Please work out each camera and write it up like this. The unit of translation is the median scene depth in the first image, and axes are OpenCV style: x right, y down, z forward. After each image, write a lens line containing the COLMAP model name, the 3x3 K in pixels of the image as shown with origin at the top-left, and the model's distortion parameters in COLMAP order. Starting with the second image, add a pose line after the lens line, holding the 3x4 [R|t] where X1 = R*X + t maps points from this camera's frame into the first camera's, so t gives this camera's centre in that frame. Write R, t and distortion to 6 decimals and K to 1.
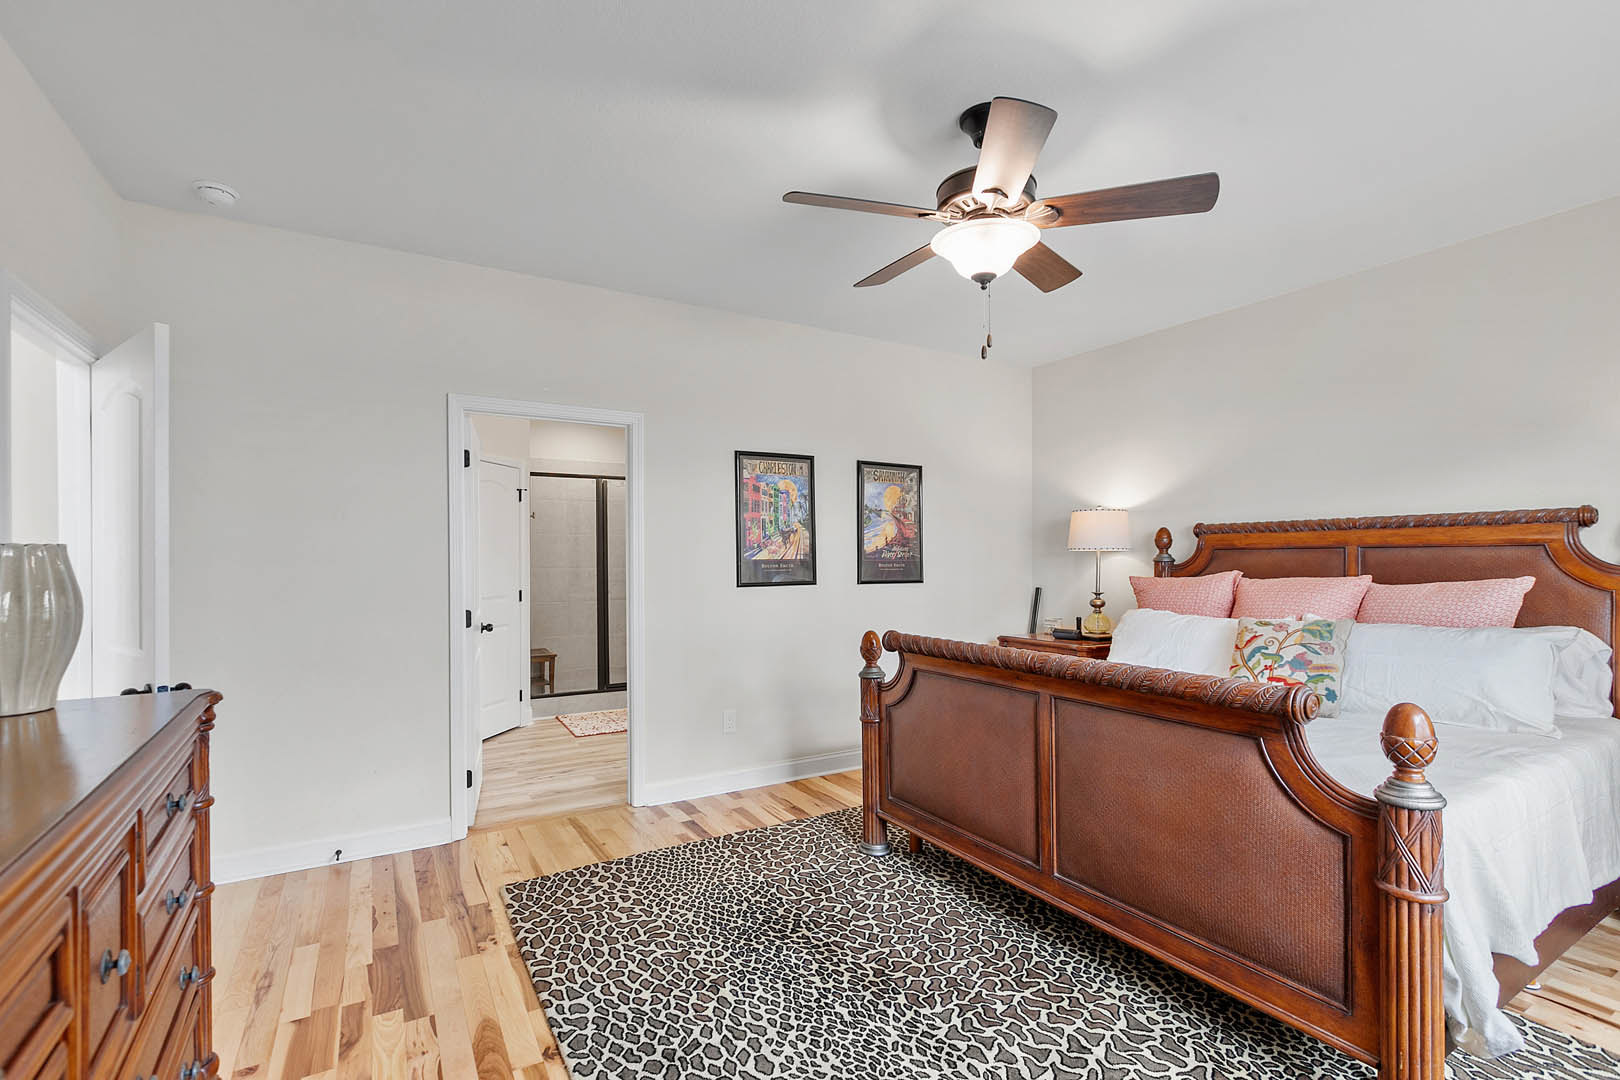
lens RADIAL K [[728.8, 0, 801.1], [0, 728.8, 551.6], [0, 0, 1]] dist [0.000322, -0.000434]
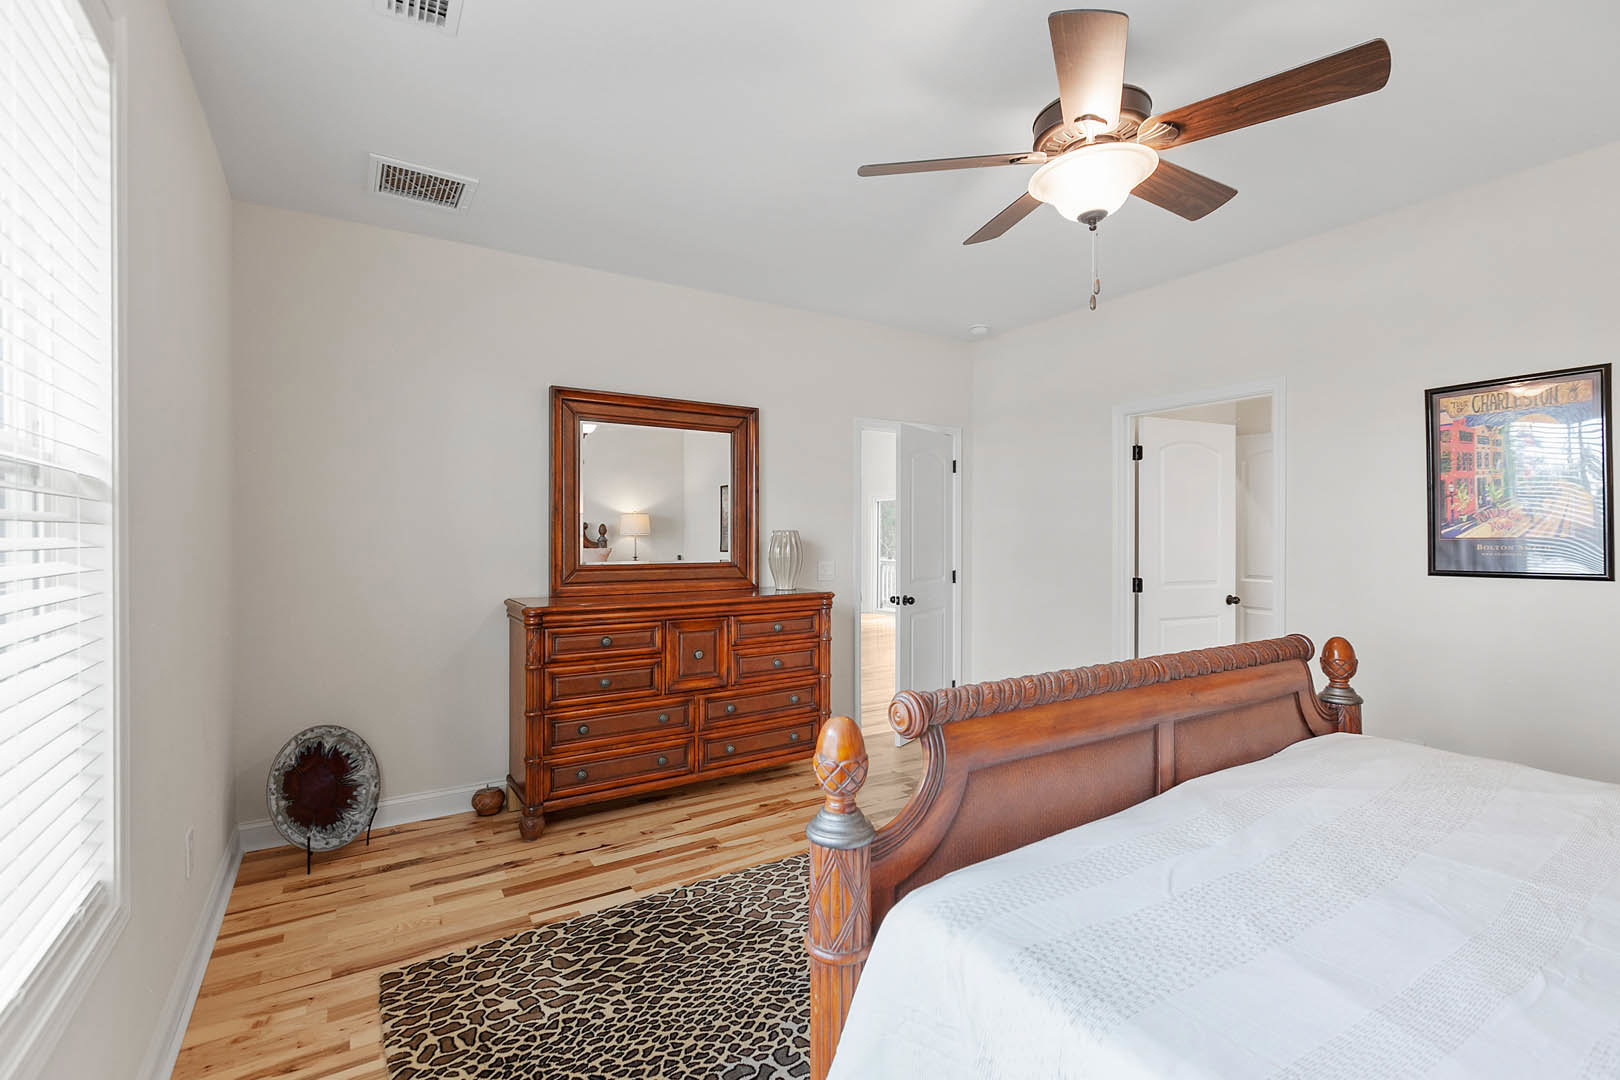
lens RADIAL K [[728.8, 0, 813.7], [0, 728.8, 542.7], [0, 0, 1]] dist [0.000322, -0.000434]
pose [[0.039980, 0.011818, -0.999131, 0.879268], [0.007731, 0.999896, 0.012136, 0.003163], [0.999171, -0.008209, 0.039885, 0.494046]]
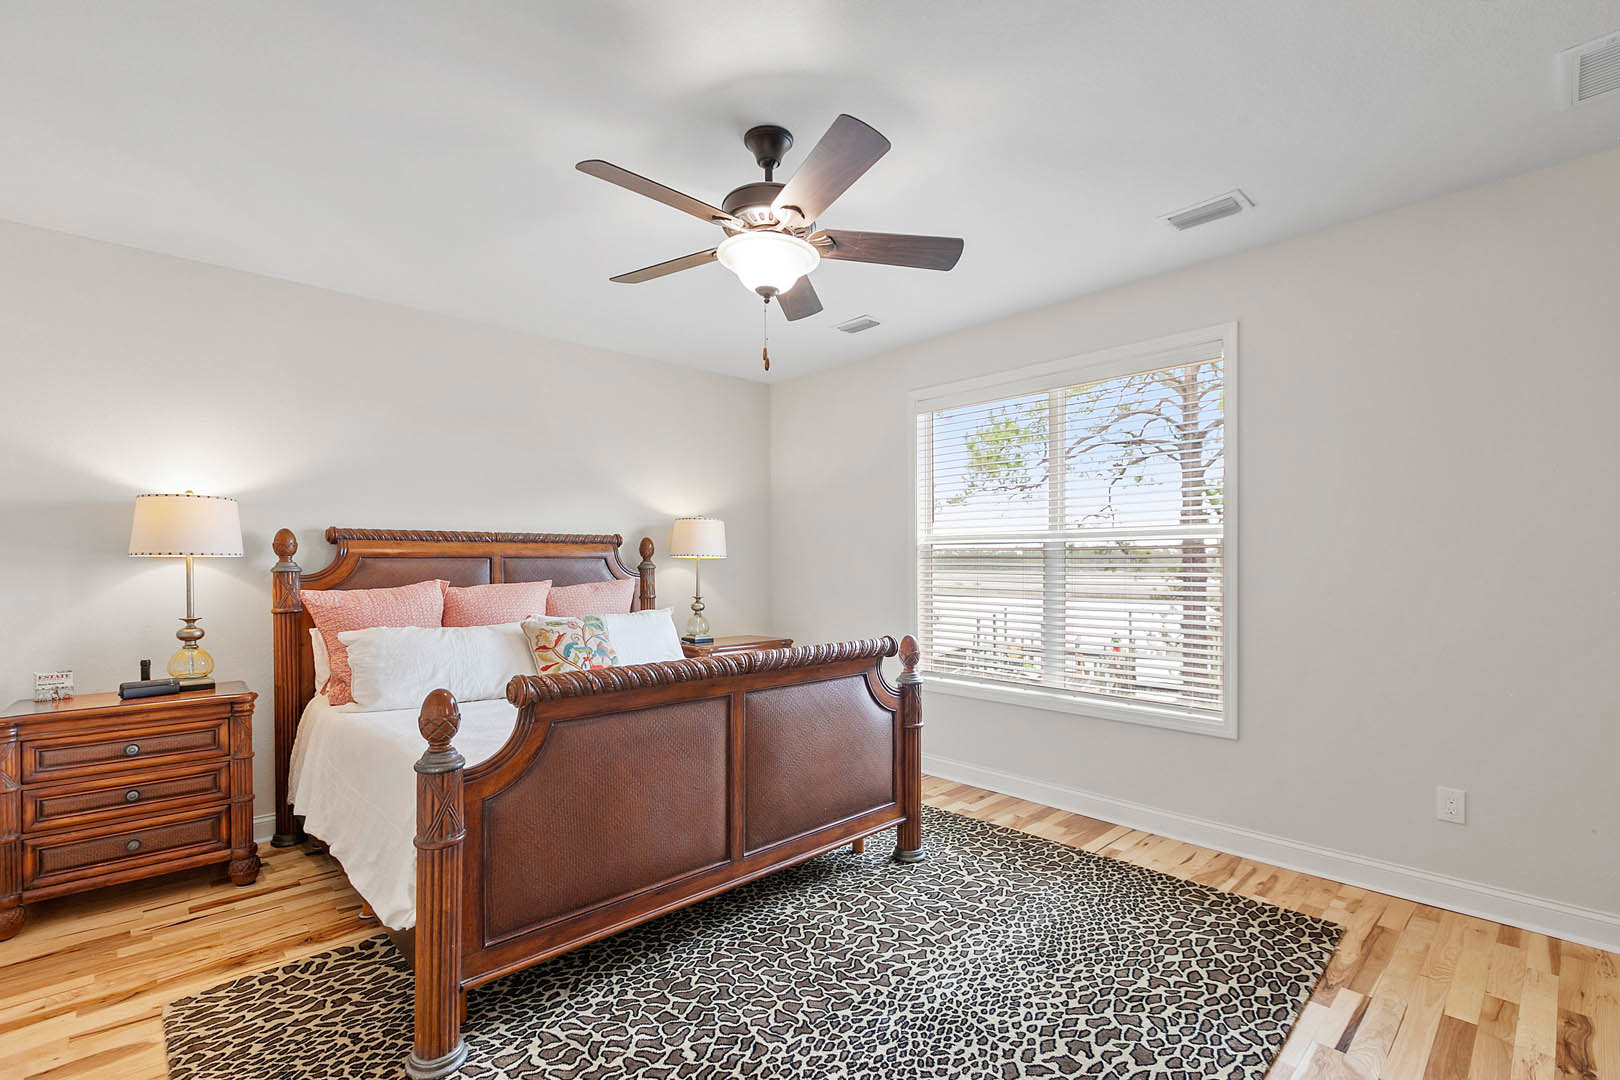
lens RADIAL K [[728.8, 0, 804.1], [0, 728.8, 555.6], [0, 0, 1]] dist [0.000322, -0.000434]
pose [[-0.217982, 0.012987, 0.975866, -0.595762], [-0.003928, 0.999892, -0.014185, 0.006924], [-0.975945, -0.006925, -0.217907, 0.922981]]
